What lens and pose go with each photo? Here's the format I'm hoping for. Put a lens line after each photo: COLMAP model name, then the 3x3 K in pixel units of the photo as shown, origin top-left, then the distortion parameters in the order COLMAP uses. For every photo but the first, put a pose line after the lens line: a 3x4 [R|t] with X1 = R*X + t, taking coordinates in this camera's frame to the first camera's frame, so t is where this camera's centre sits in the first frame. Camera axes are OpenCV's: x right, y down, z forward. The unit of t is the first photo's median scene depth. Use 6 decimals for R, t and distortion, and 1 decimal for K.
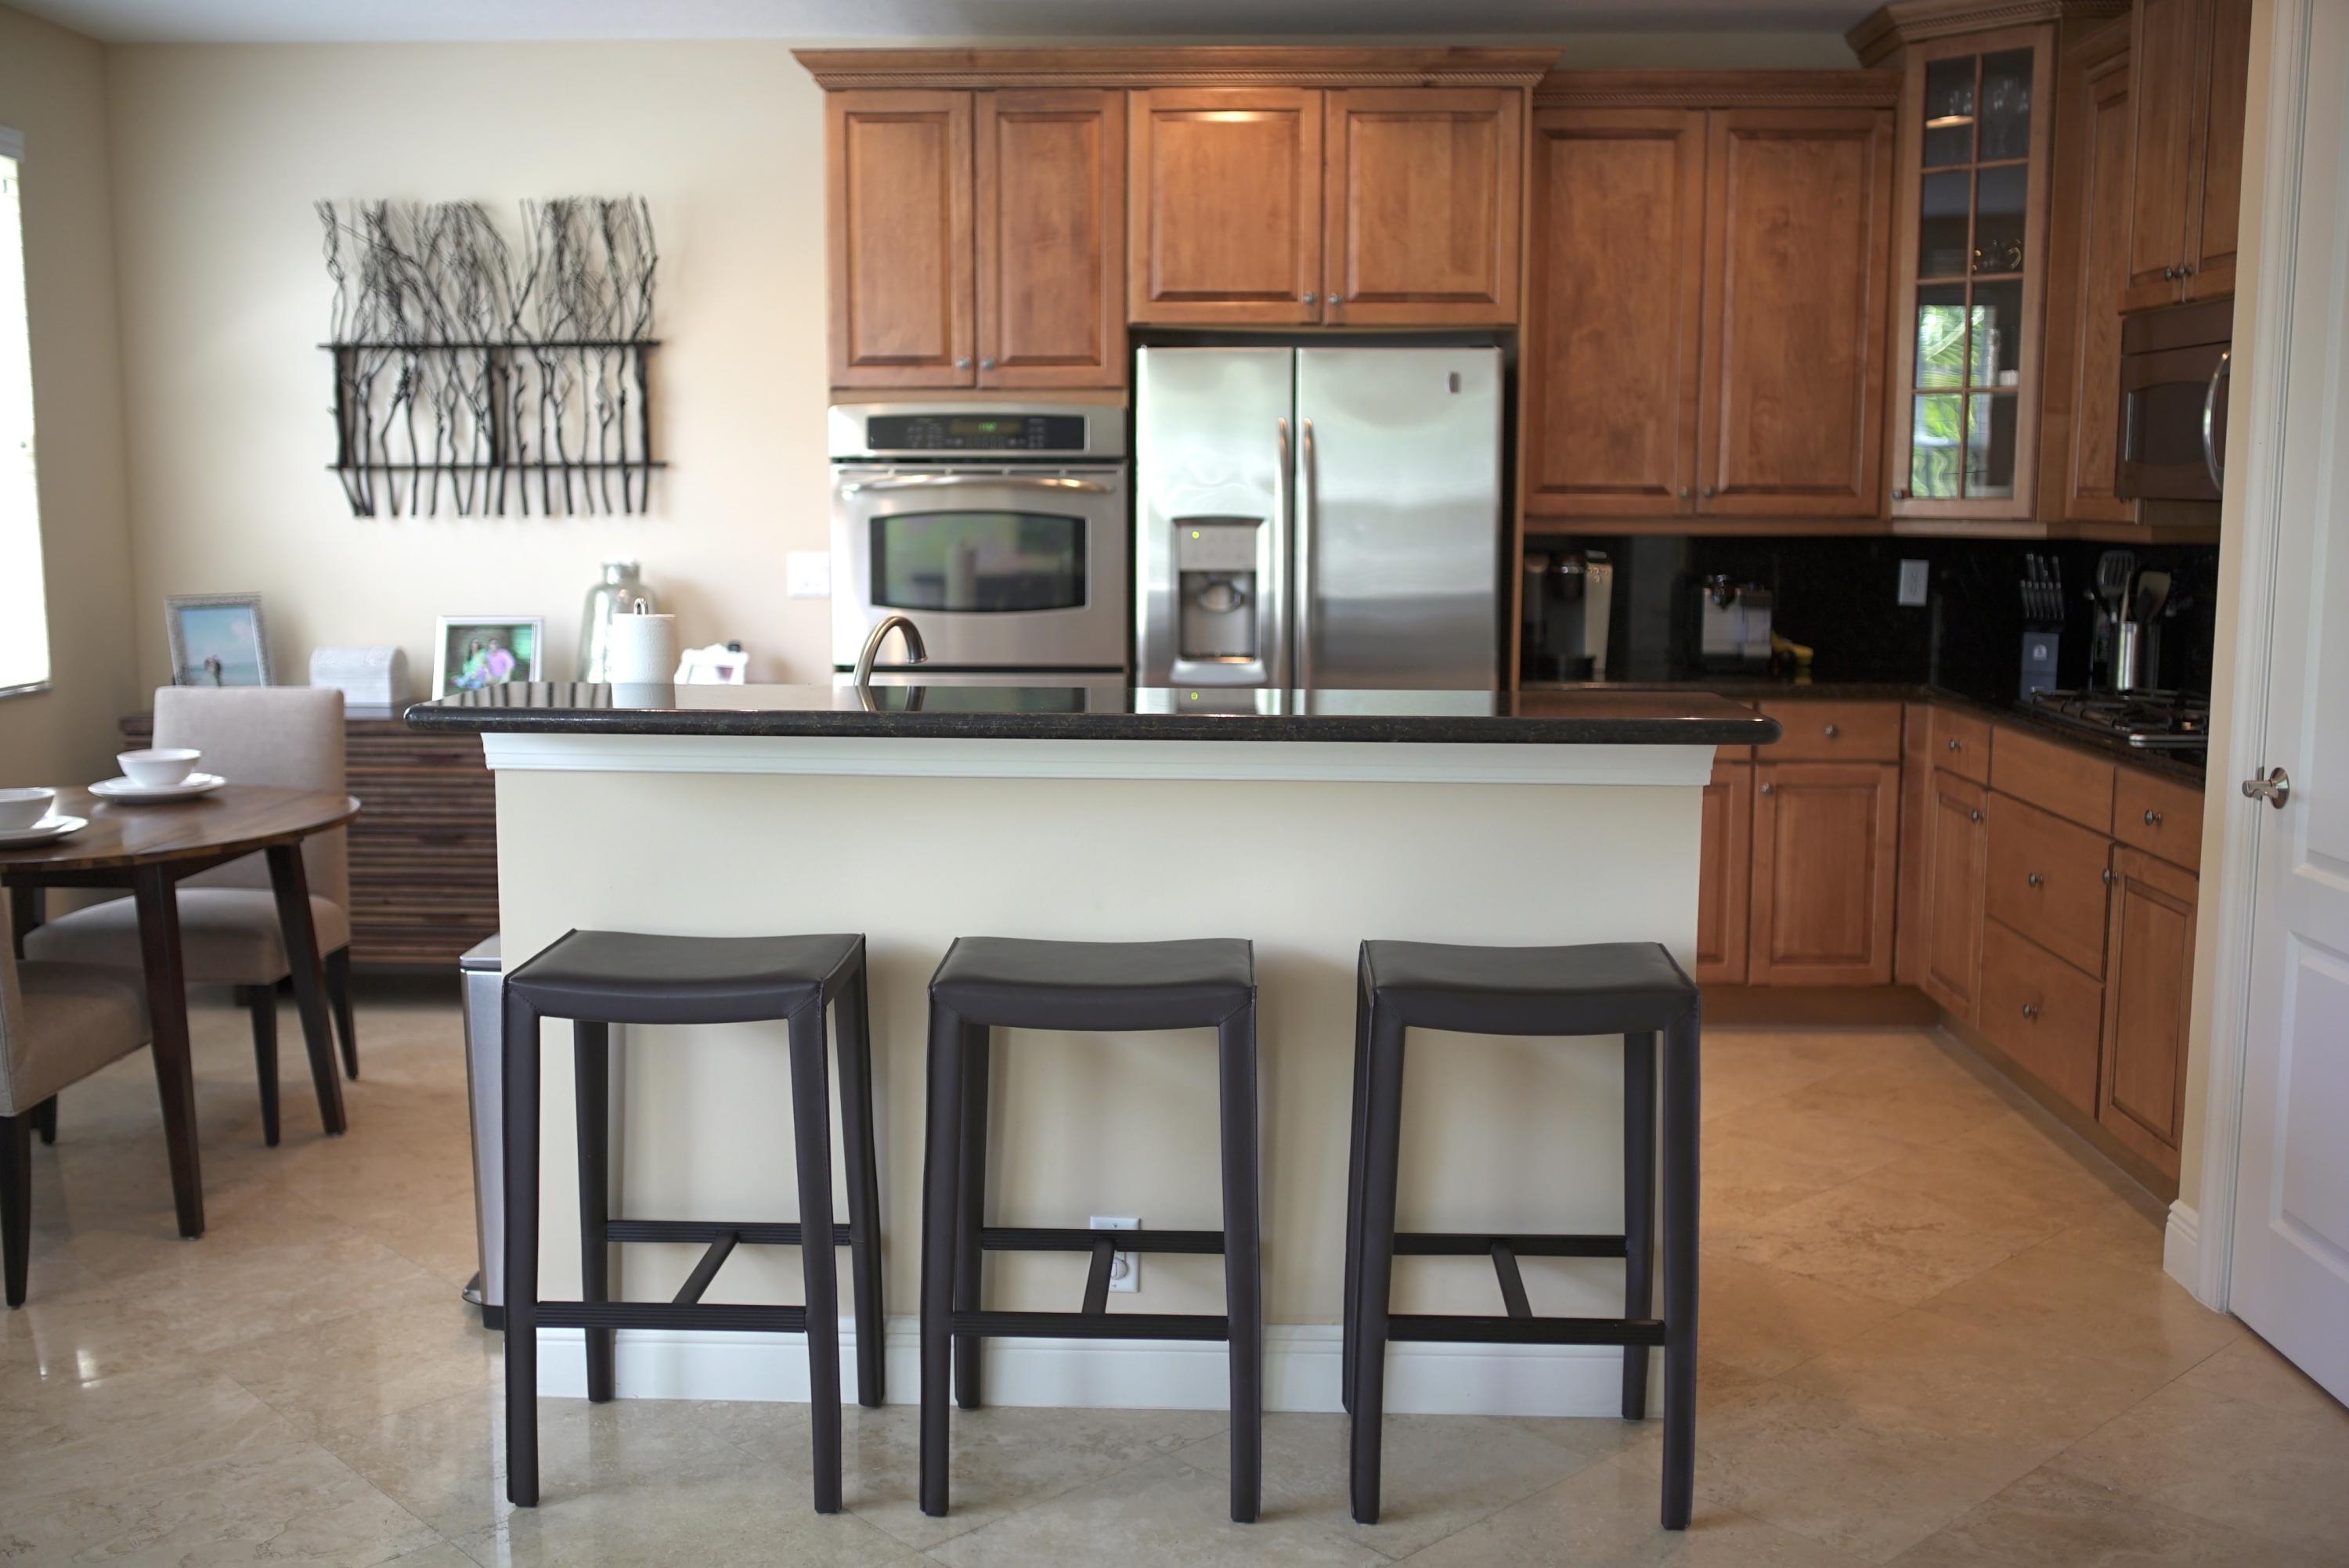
lens RADIAL K [[2266.4, 0, 1173.0], [0, 2266.4, 765.2], [0, 0, 1]] dist [-0.034033, 0.000000]
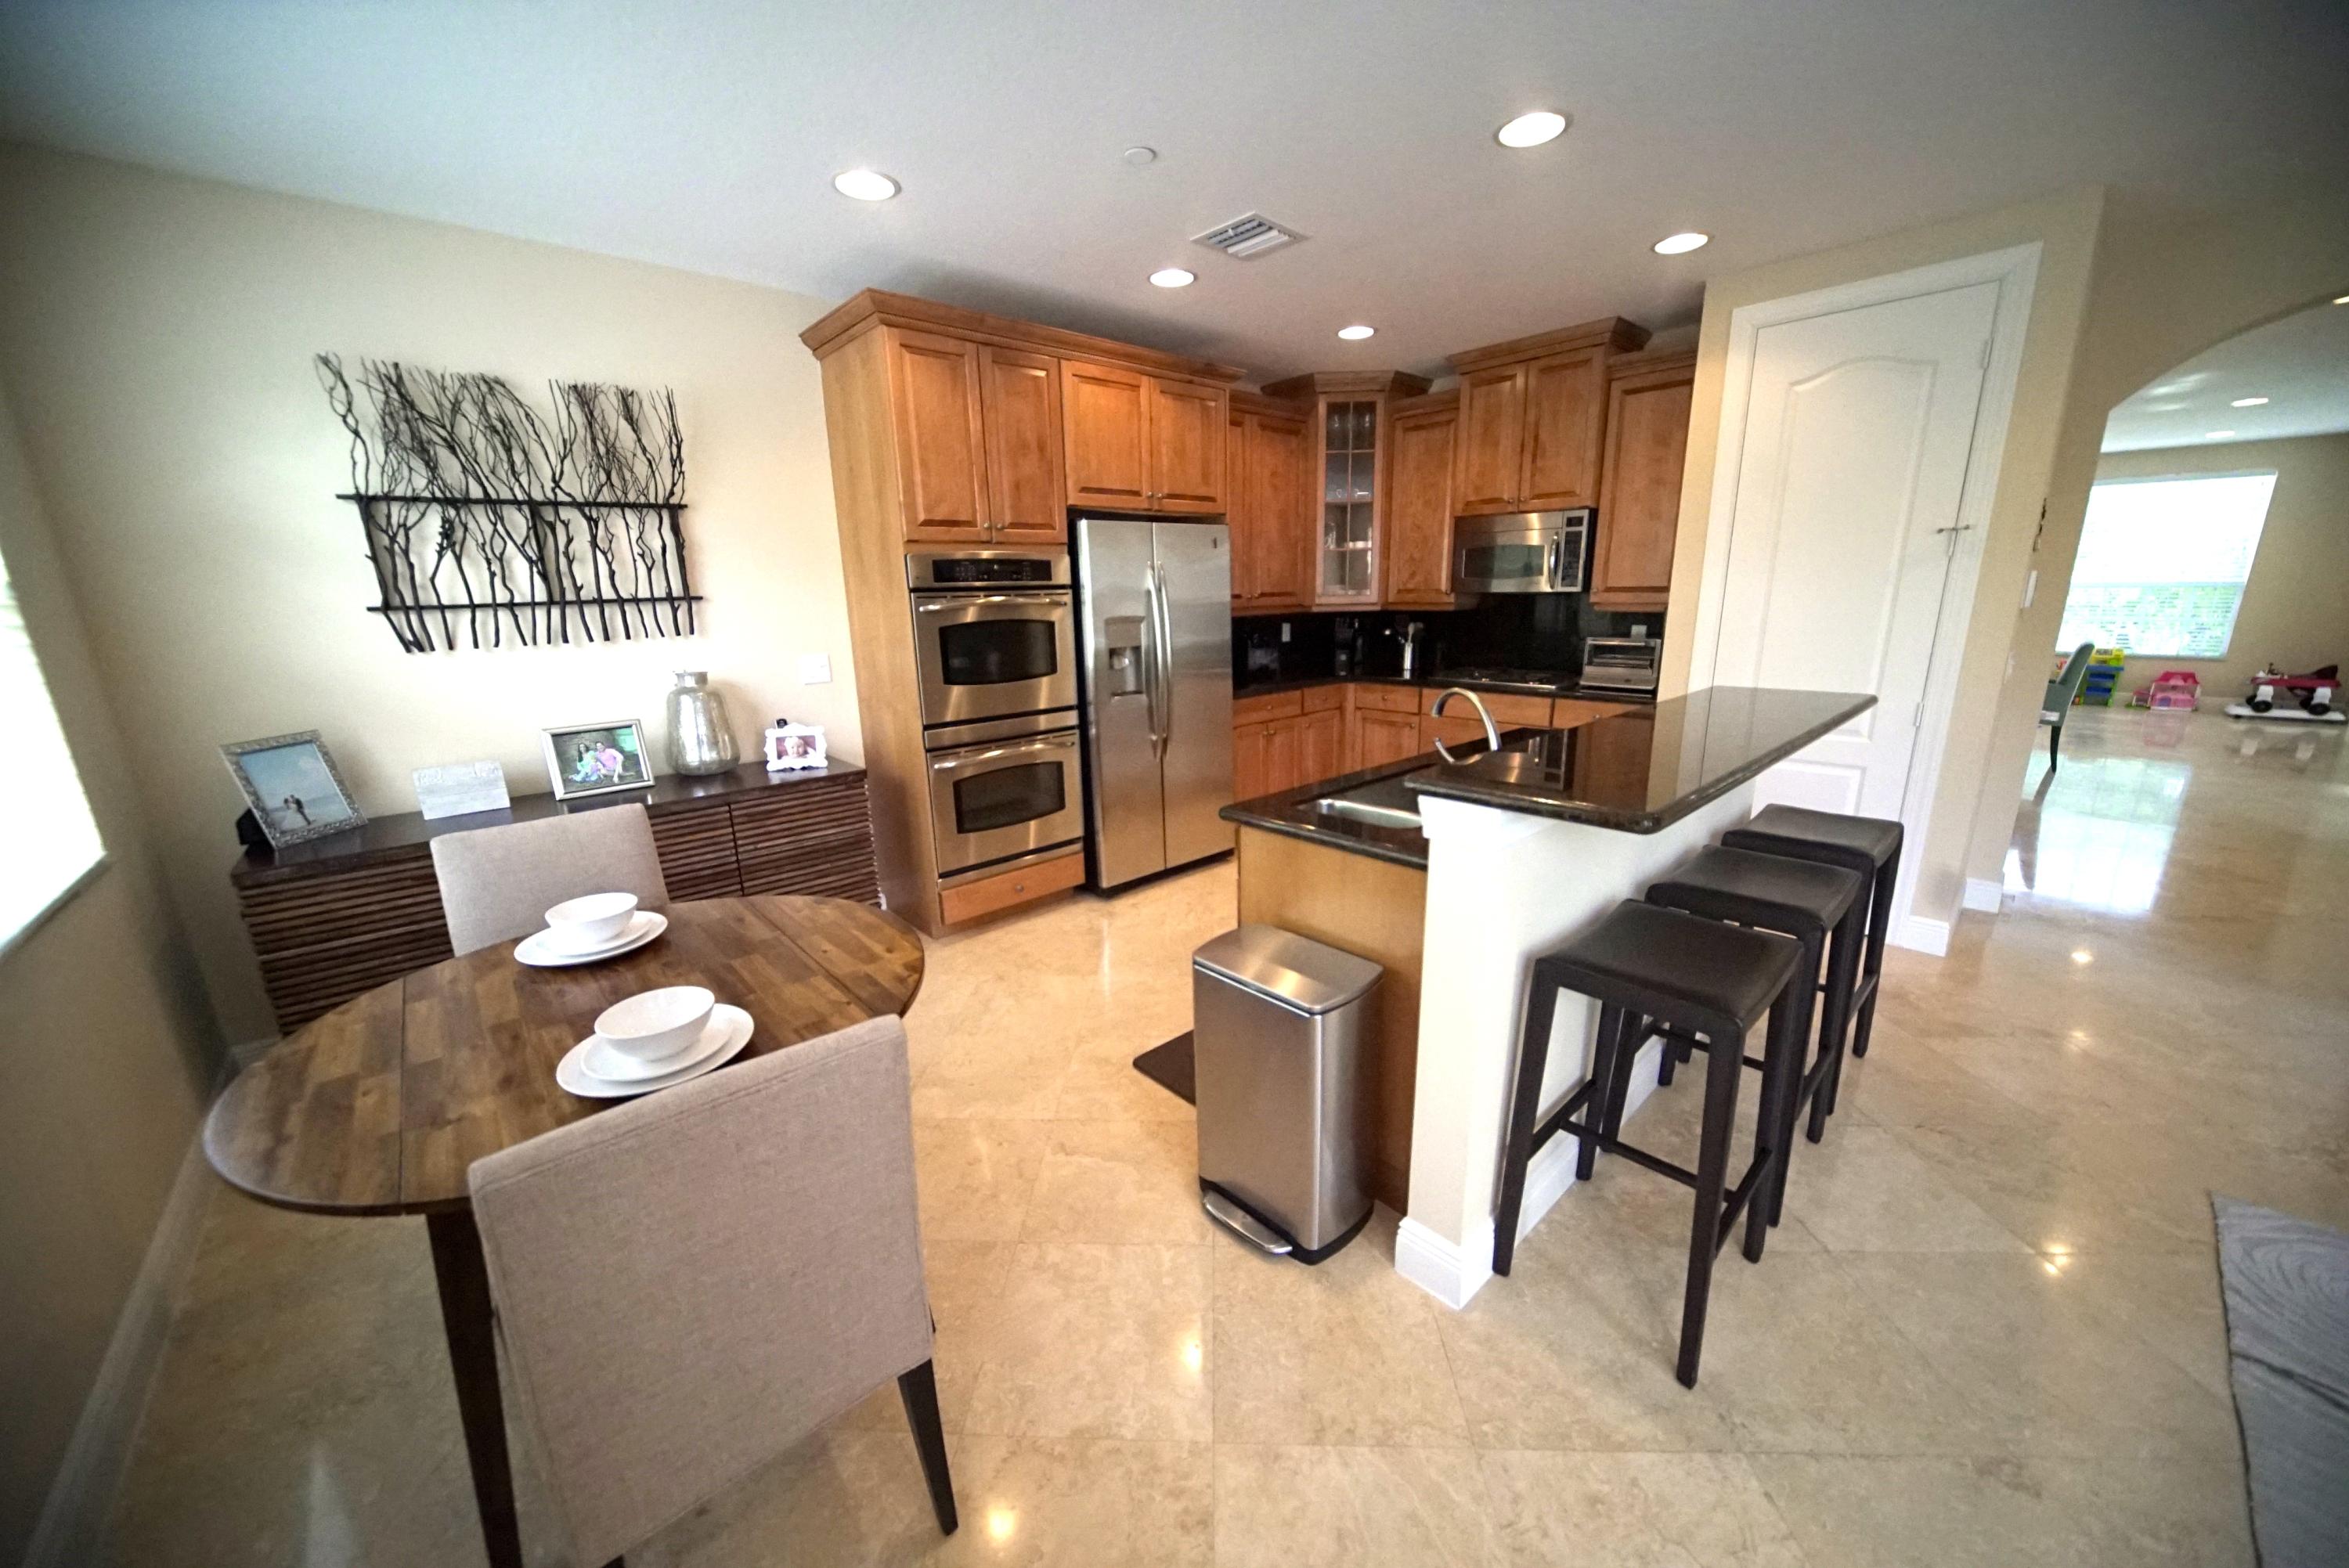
lens RADIAL K [[827.3, 0, 1171.7], [0, 827.3, 799.4], [0, 0, 1]] dist [-0.011390, 0.000328]
pose [[0.720898, -0.191210, 0.666142, -0.397778], [0.110518, 0.980604, 0.161871, -0.064994], [-0.684172, -0.043072, 0.728047, 0.453179]]
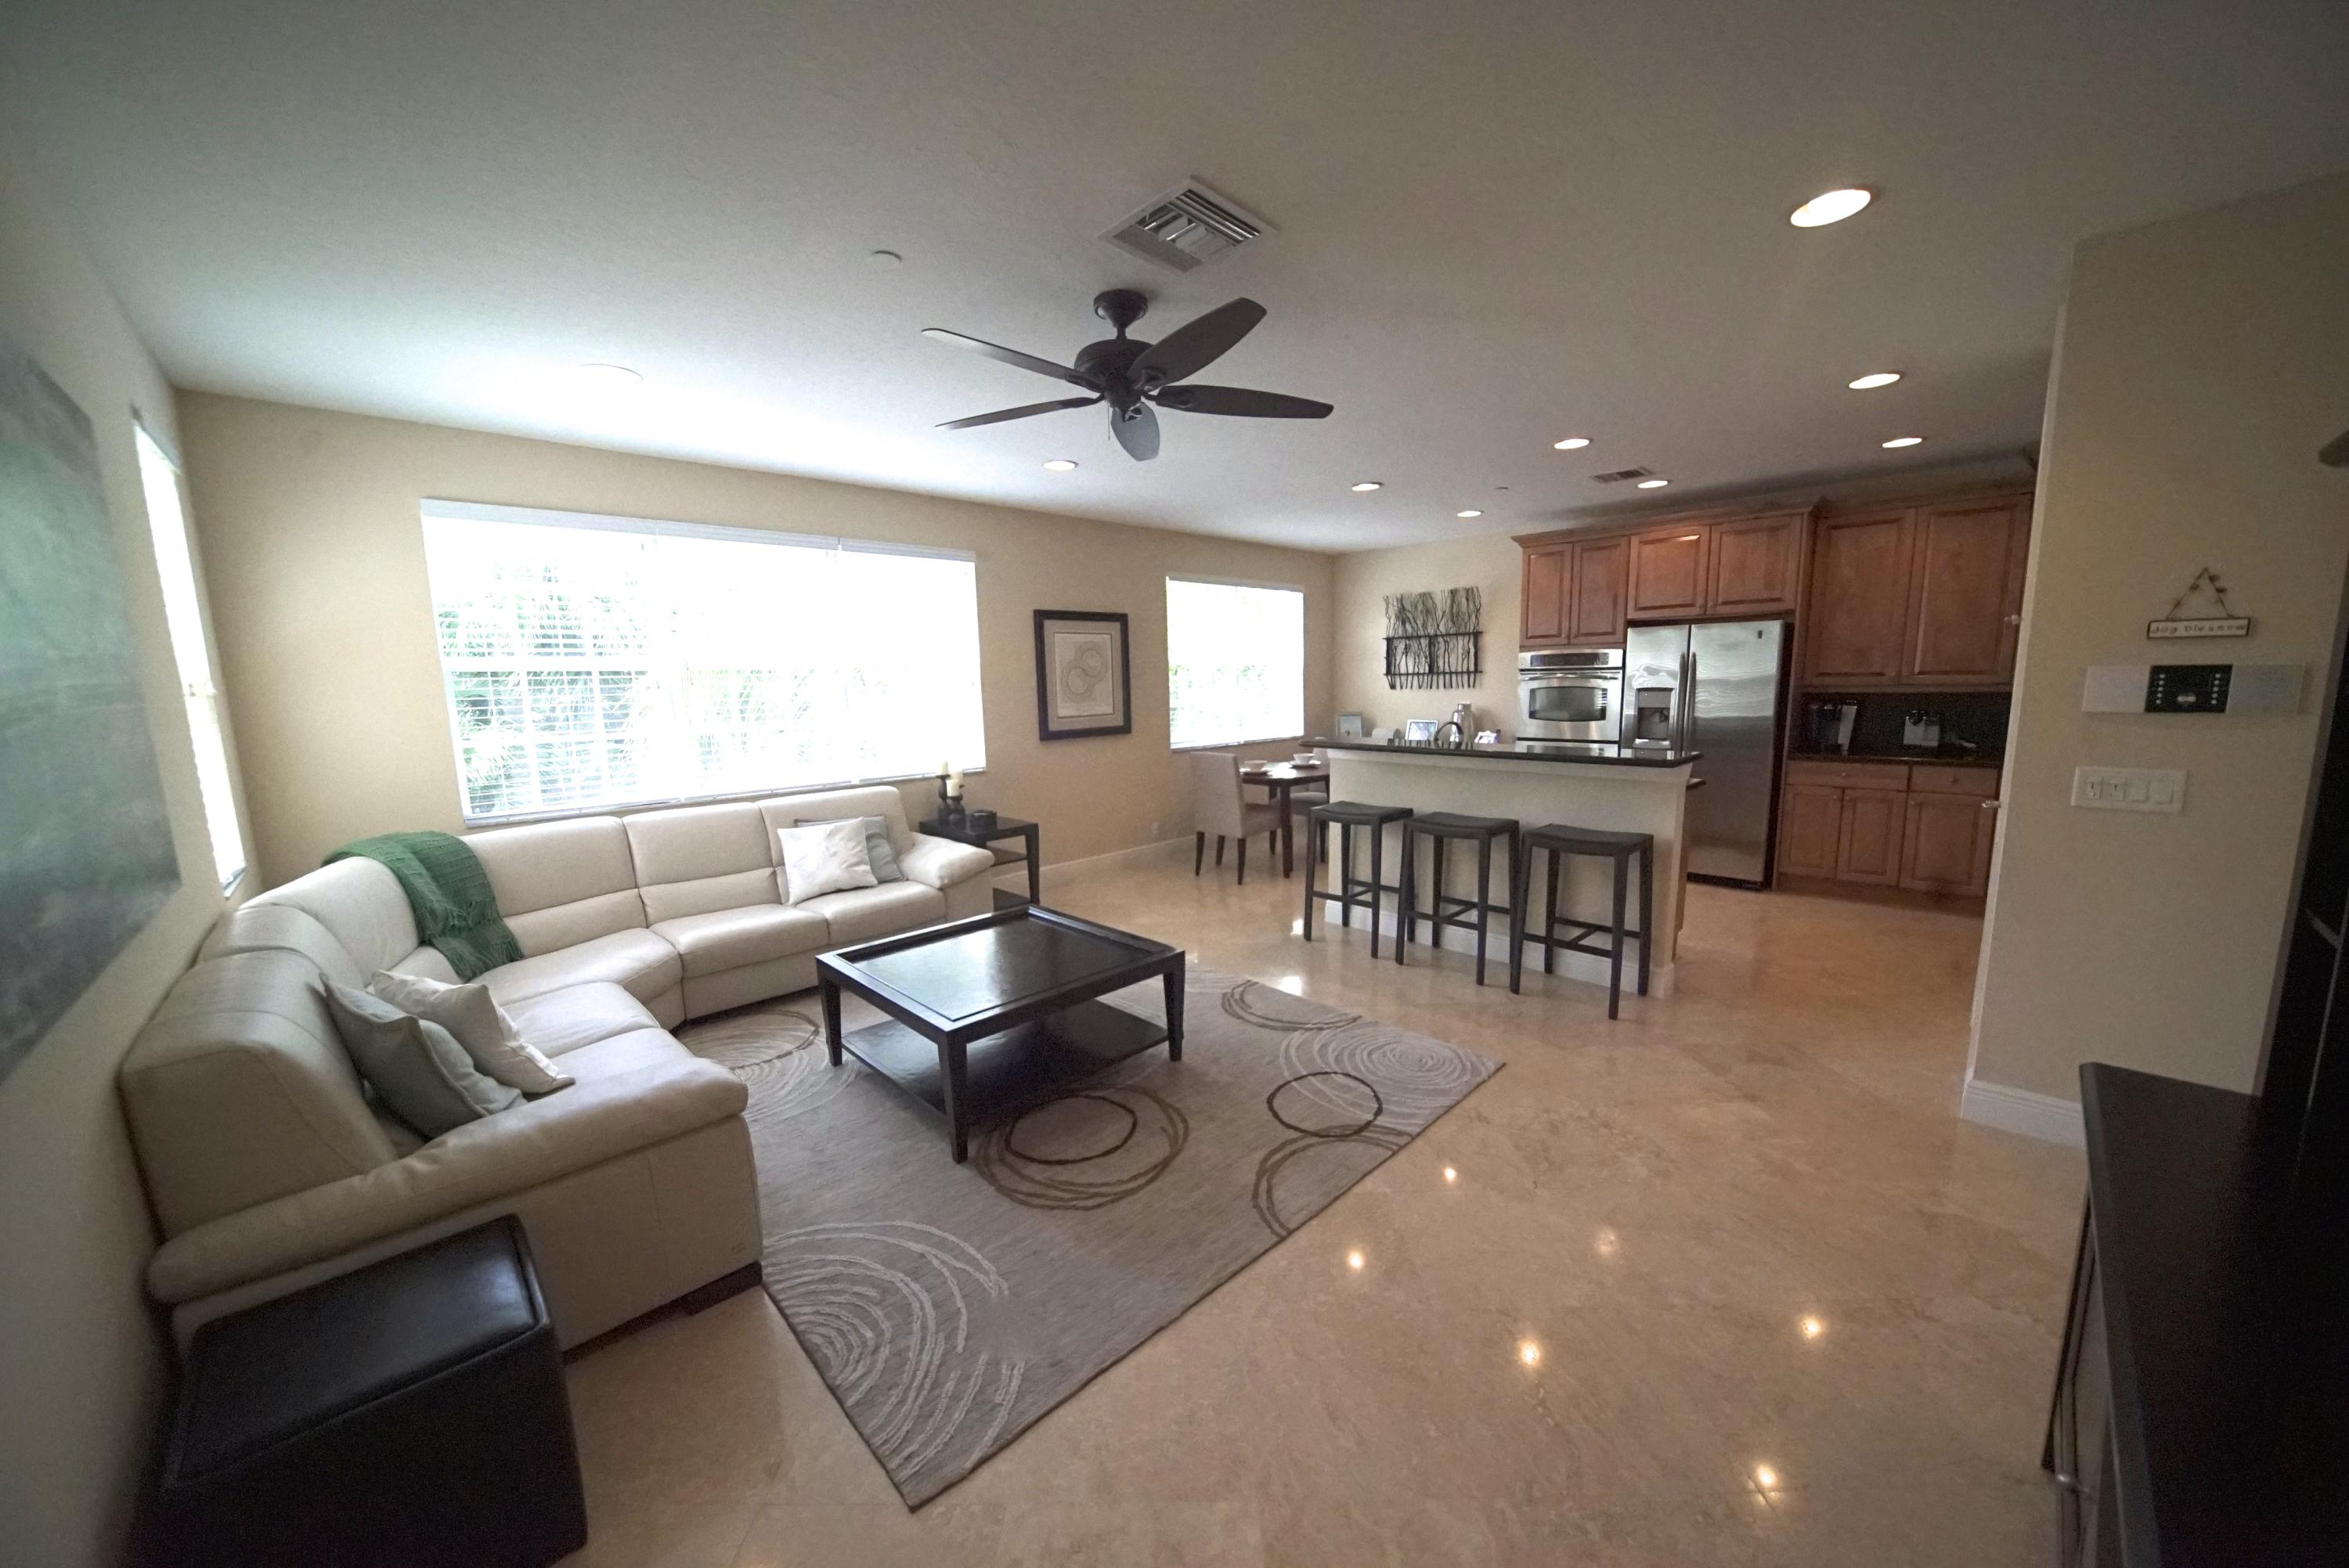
lens RADIAL K [[827.3, 0, 1174.1], [0, 827.3, 796.8], [0, 0, 1]] dist [-0.011390, 0.000328]
pose [[0.725702, 0.079036, -0.683454, 0.272503], [-0.058843, 0.996870, 0.052799, 0.003853], [0.685488, 0.001900, 0.728081, -0.122672]]
